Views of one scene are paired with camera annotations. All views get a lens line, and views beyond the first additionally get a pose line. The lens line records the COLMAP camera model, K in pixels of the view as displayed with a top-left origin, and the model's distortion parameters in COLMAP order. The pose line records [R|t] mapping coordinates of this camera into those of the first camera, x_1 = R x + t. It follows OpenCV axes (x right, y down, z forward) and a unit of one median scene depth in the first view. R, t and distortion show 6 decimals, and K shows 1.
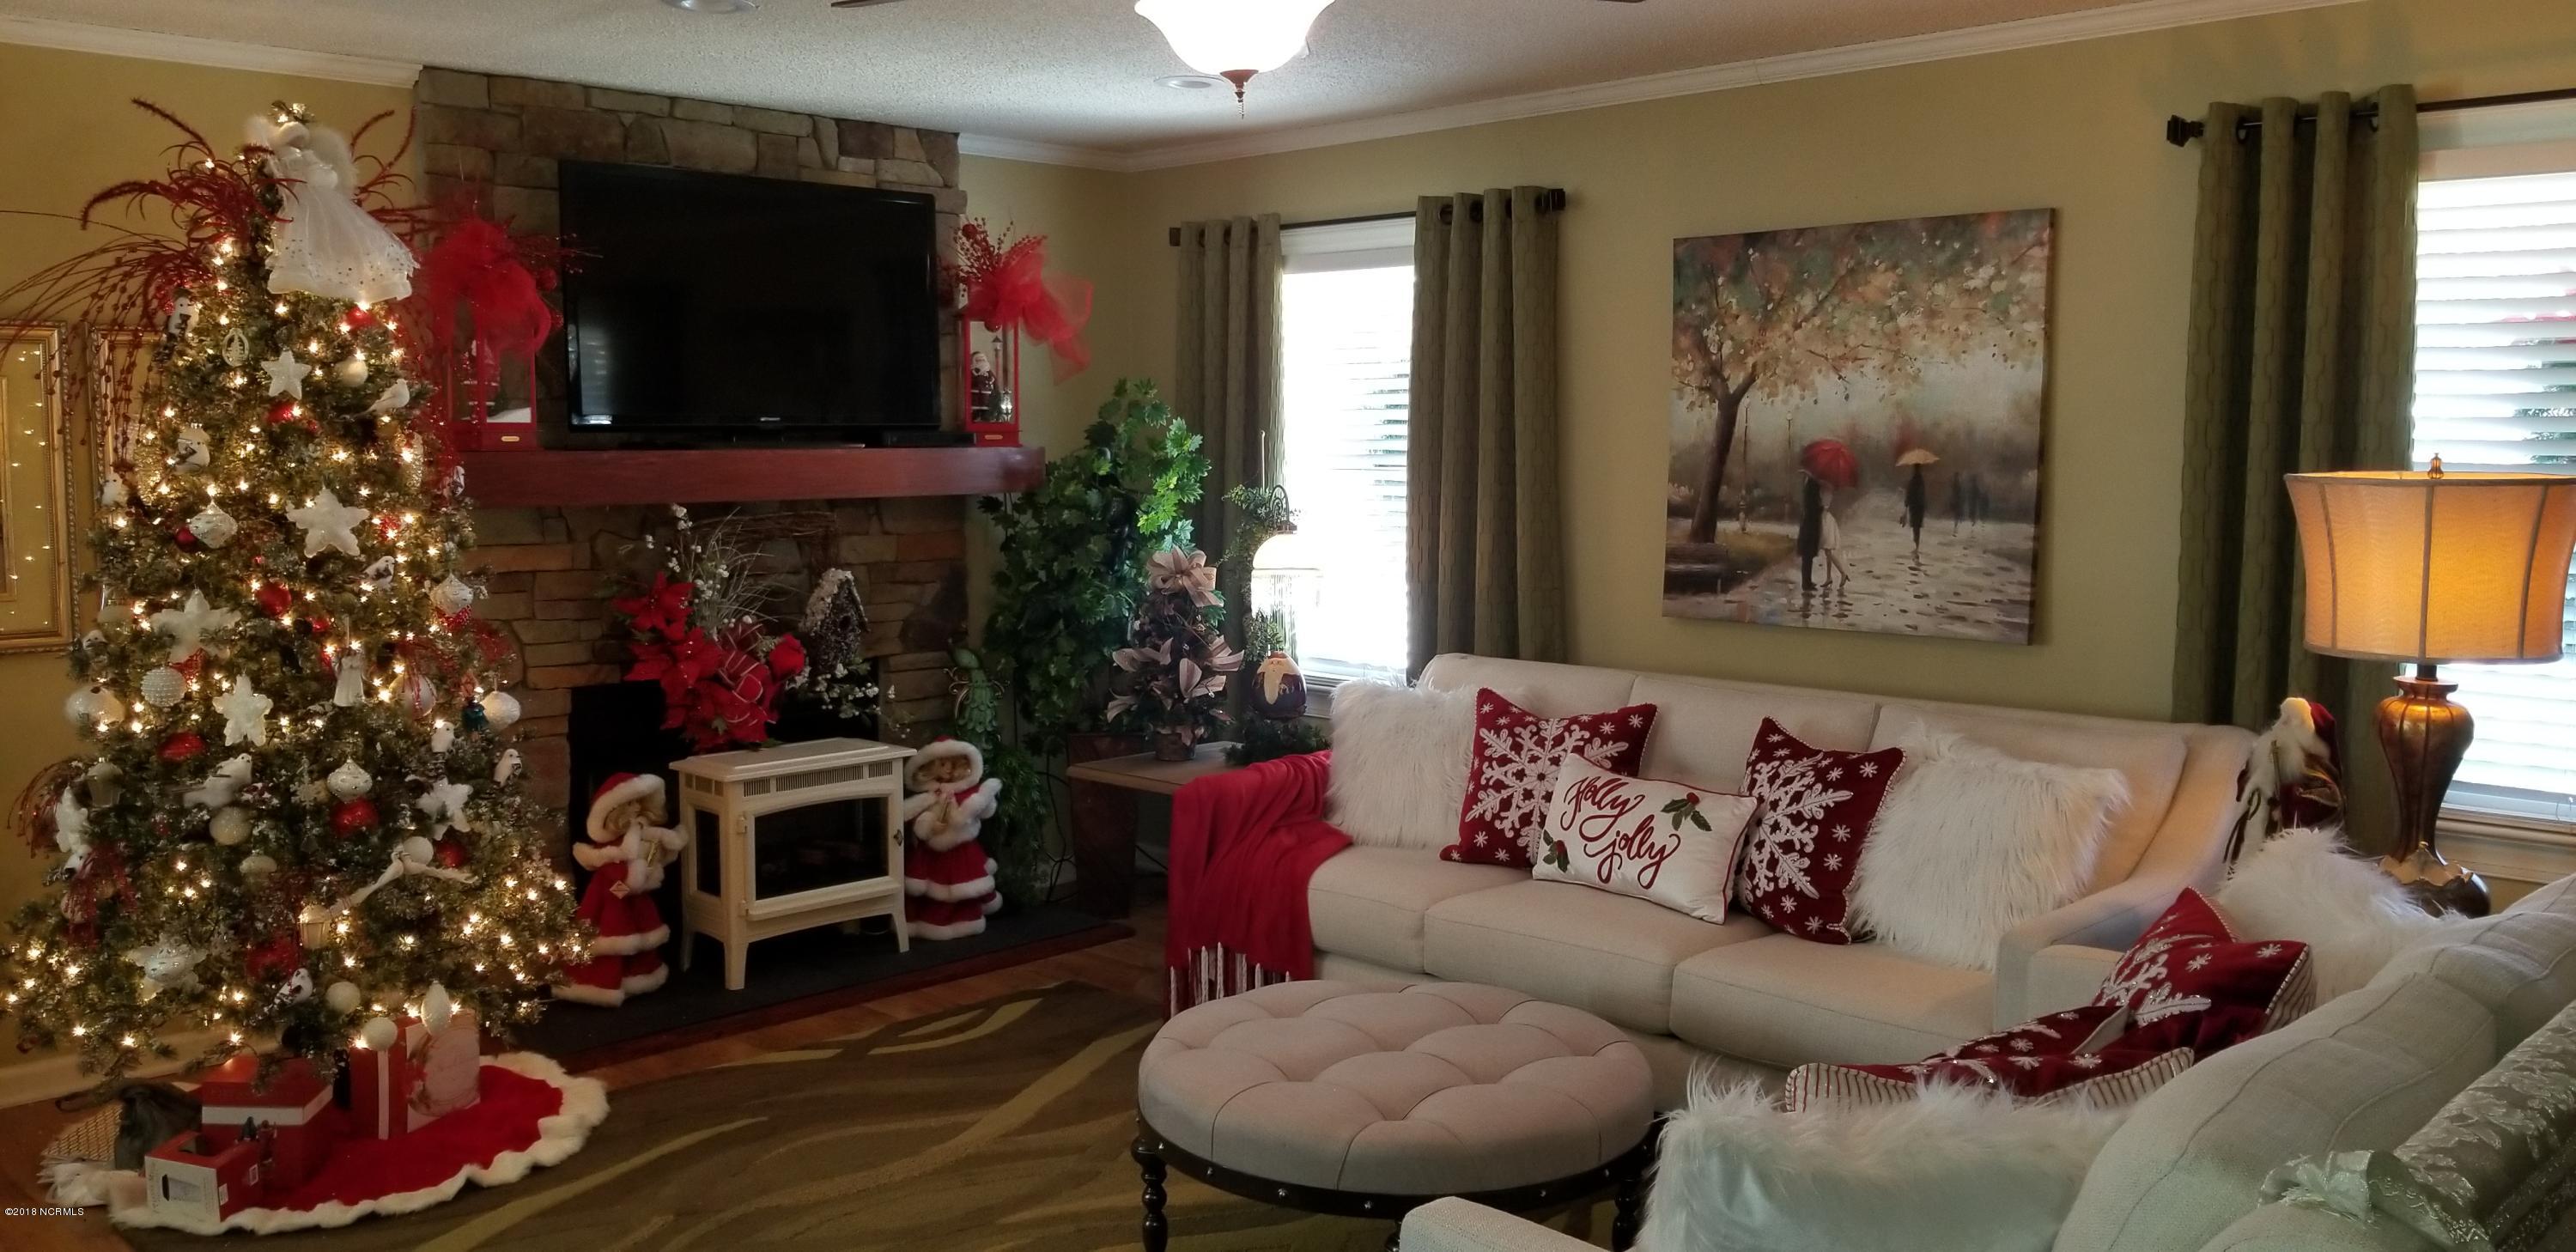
lens RADIAL K [[1966.9, 0, 1245.8], [0, 1966.9, 587.2], [0, 0, 1]] dist [0.106895, -0.216920]
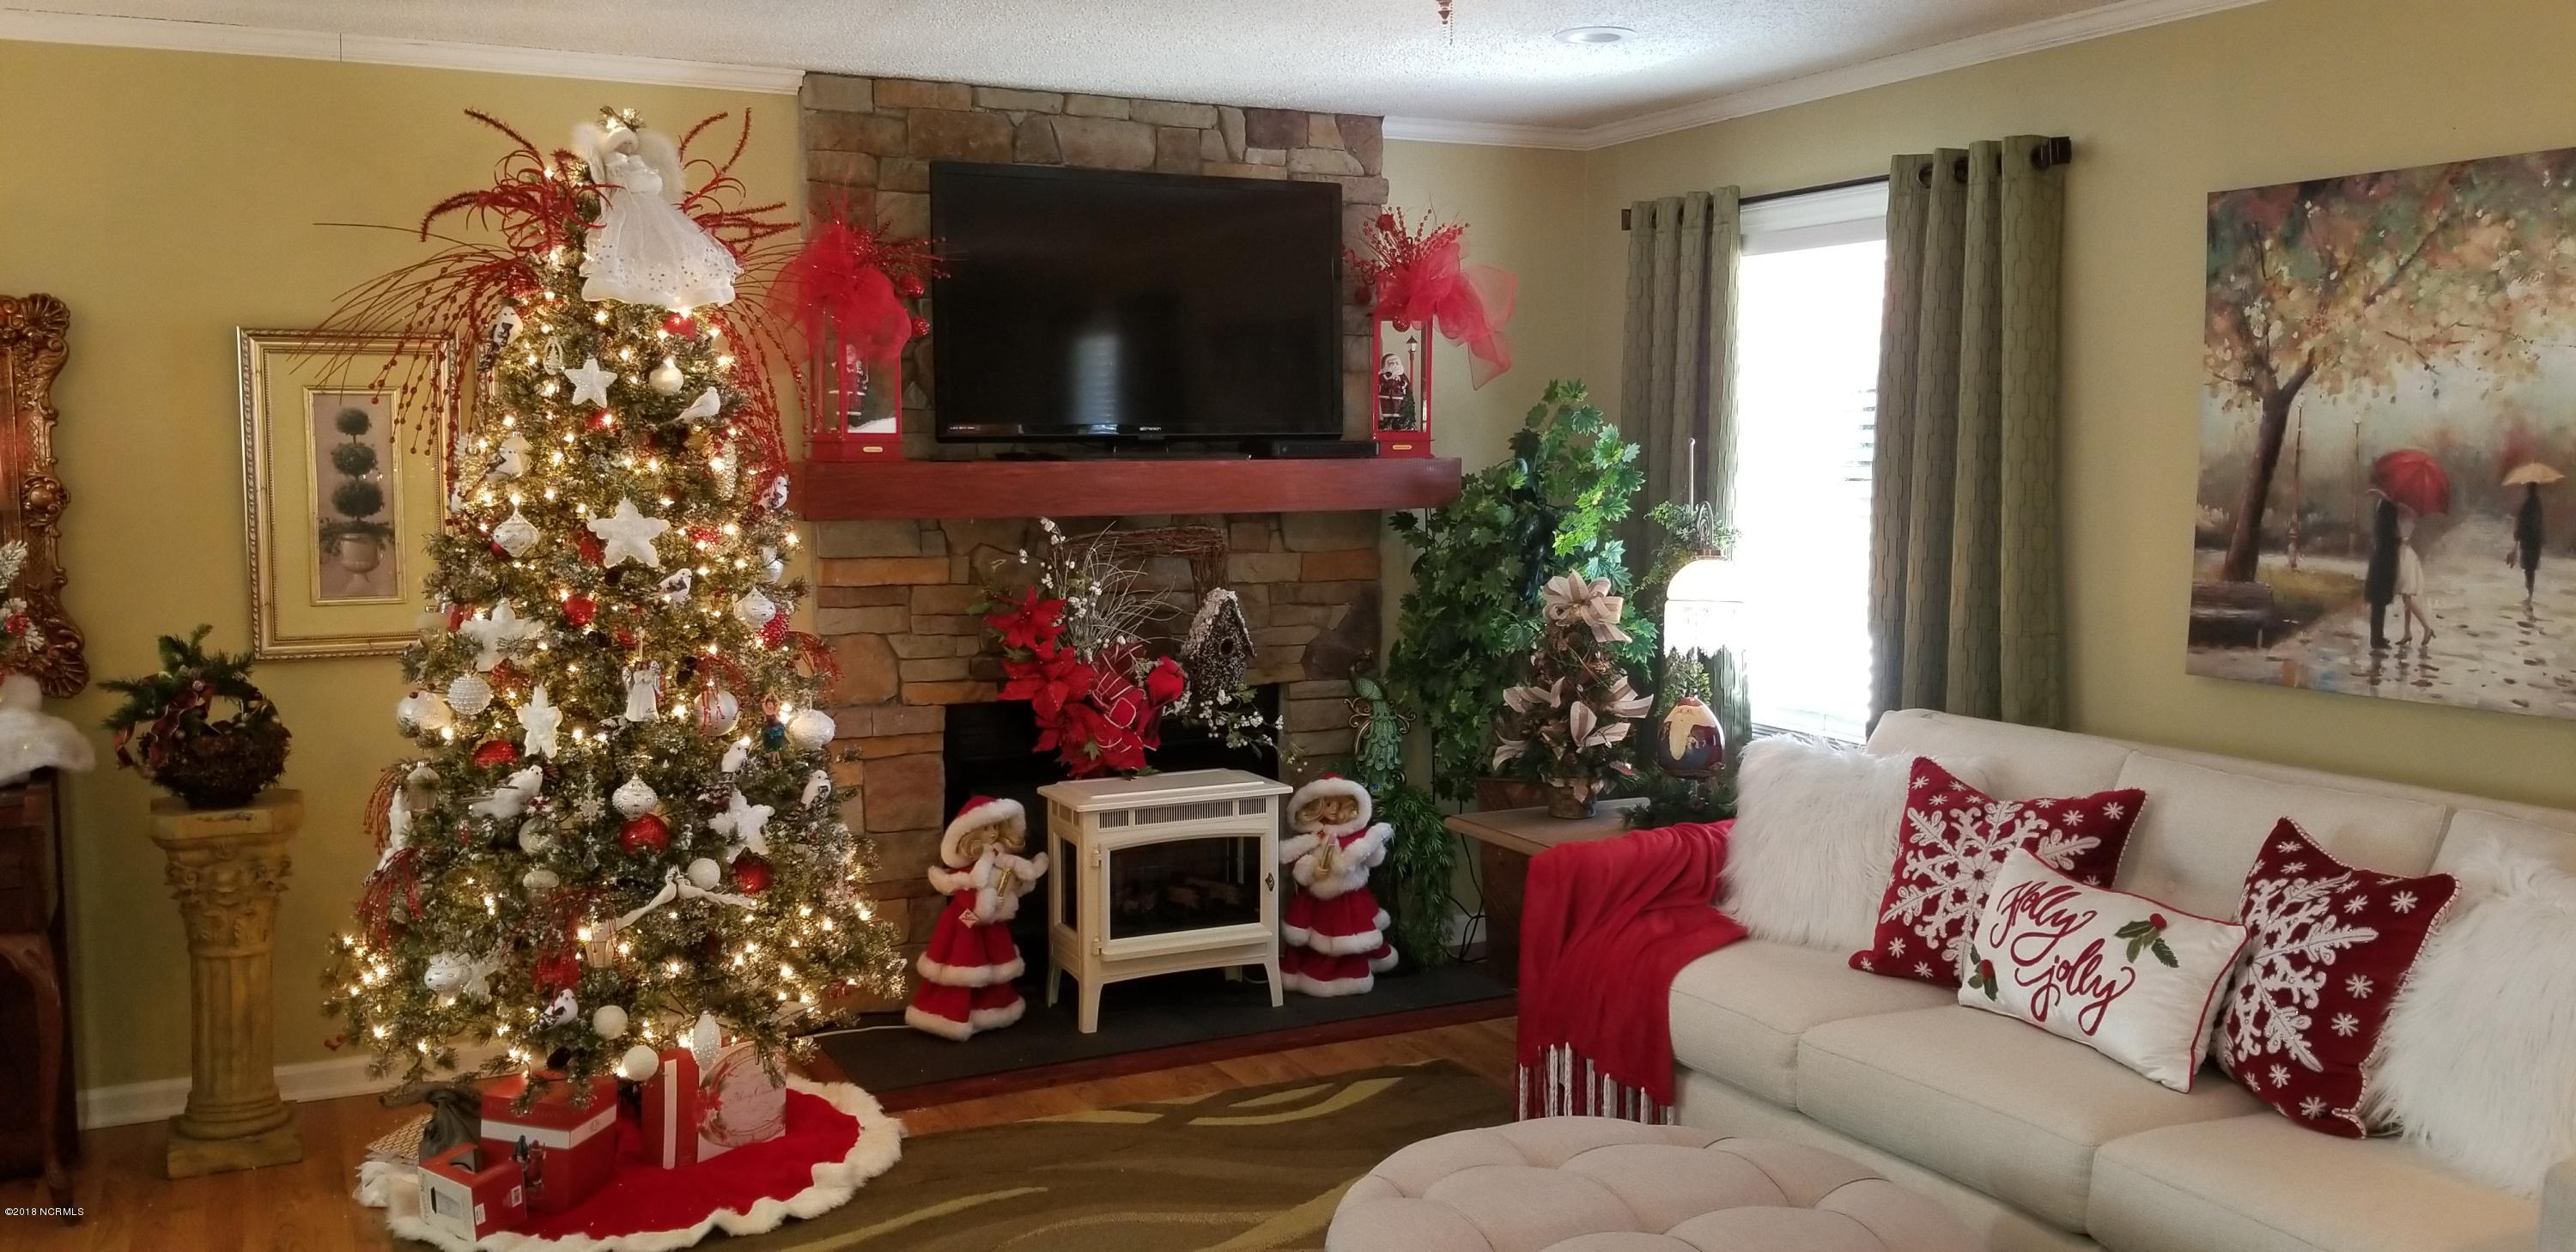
lens RADIAL K [[1966.9, 0, 1245.8], [0, 1966.9, 587.2], [0, 0, 1]] dist [0.106895, -0.216920]
pose [[0.947238, 0.022939, -0.319708, 0.116690], [-0.024897, 0.999688, -0.002038, -0.009450], [0.319561, 0.009890, 0.947514, 0.140972]]
